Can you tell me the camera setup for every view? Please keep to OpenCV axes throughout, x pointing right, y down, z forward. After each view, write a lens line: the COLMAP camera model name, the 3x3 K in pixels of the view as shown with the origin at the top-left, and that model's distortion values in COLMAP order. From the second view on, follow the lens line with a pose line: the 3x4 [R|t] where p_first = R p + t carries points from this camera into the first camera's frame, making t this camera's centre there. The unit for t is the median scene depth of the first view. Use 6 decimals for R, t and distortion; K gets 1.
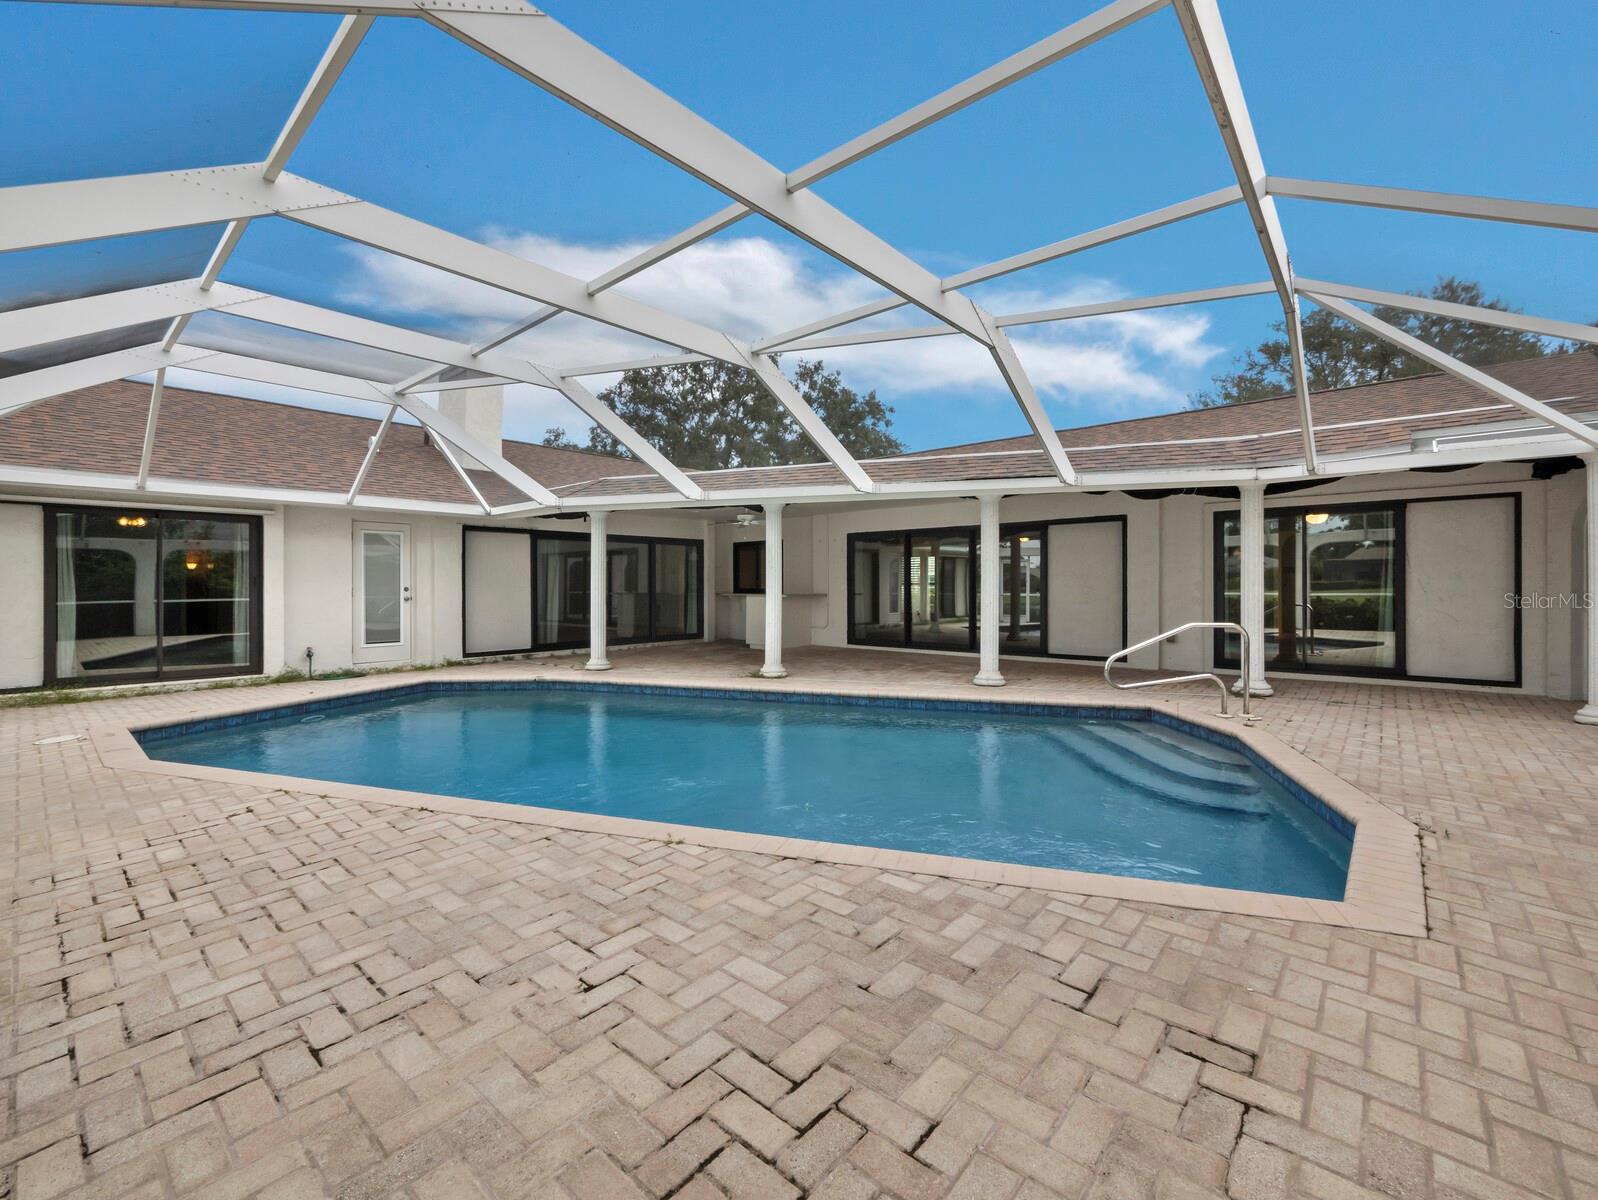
lens RADIAL K [[671.5, 0, 799.9], [0, 671.5, 593.6], [0, 0, 1]] dist [-0.003505, 0.000747]
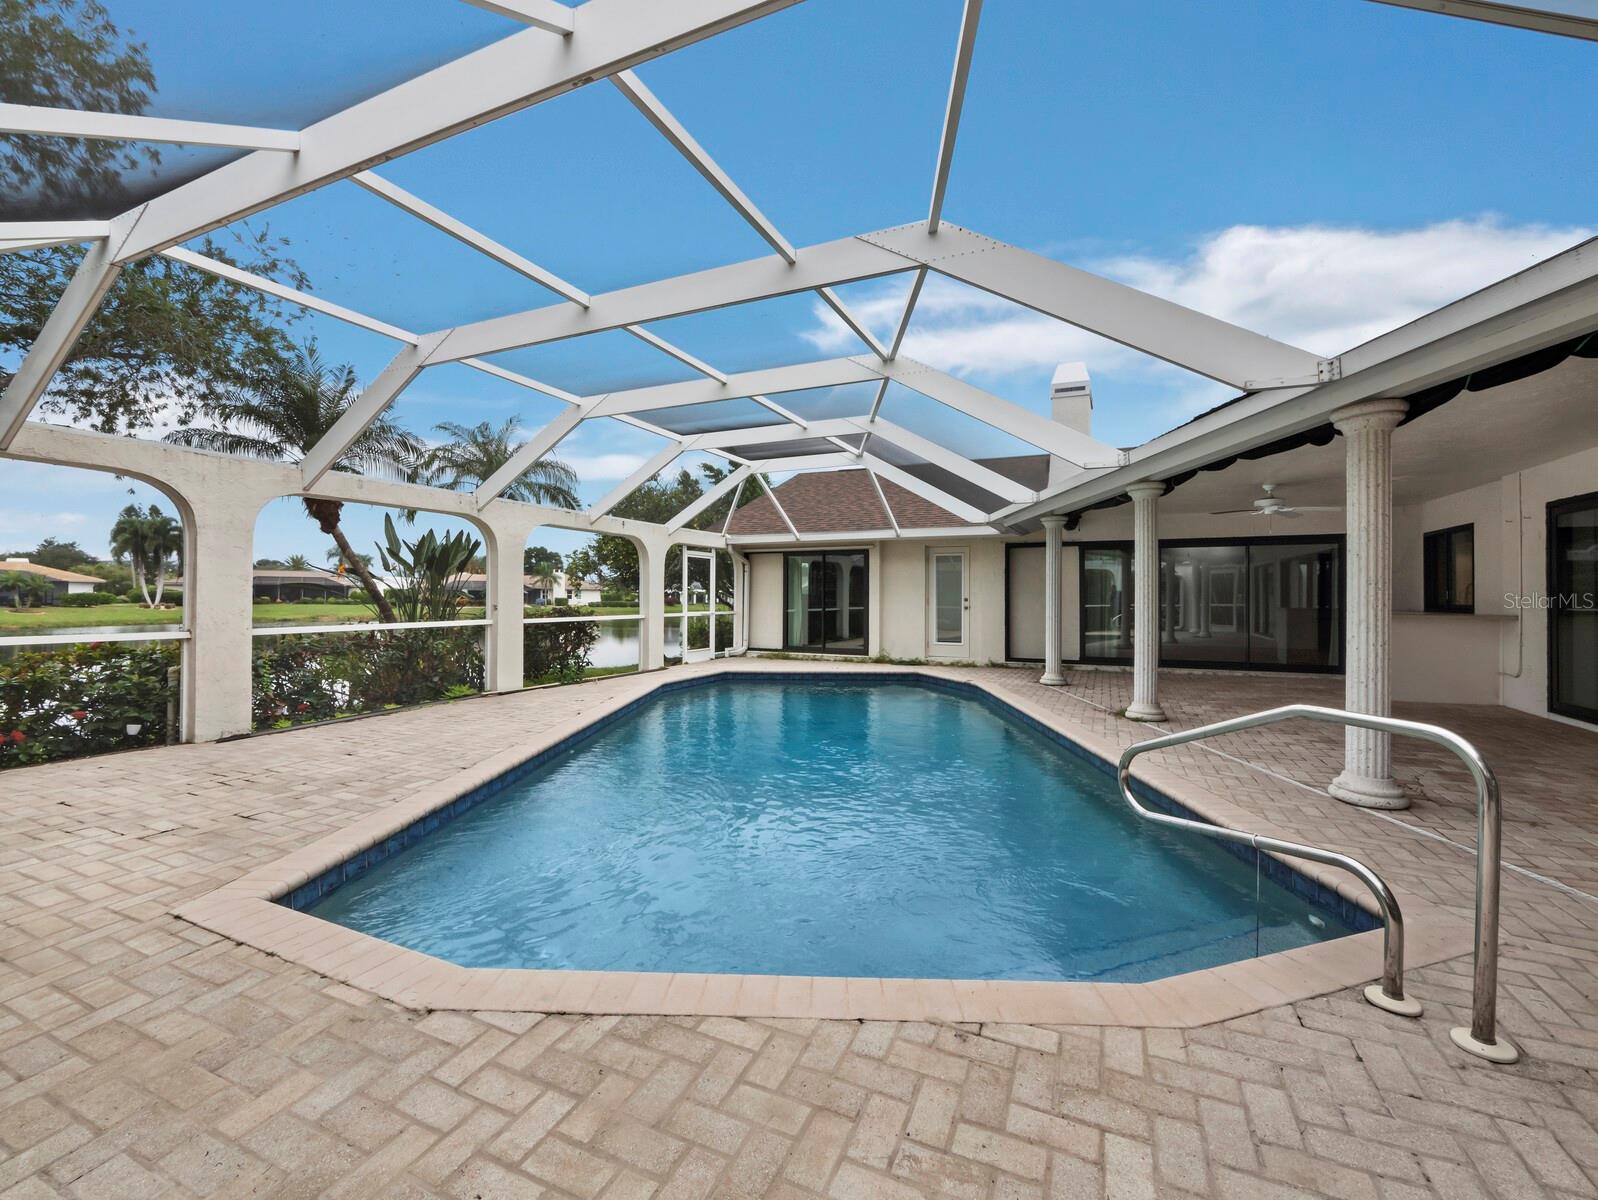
lens RADIAL K [[665.4, 0, 799.0], [0, 665.4, 600.0], [0, 0, 1]] dist [0.000104, 0.000640]
pose [[0.293534, 0.009130, -0.955905, 0.571204], [-0.015842, 0.999864, 0.004685, -0.008307], [0.955817, 0.013768, 0.293639, 0.414326]]
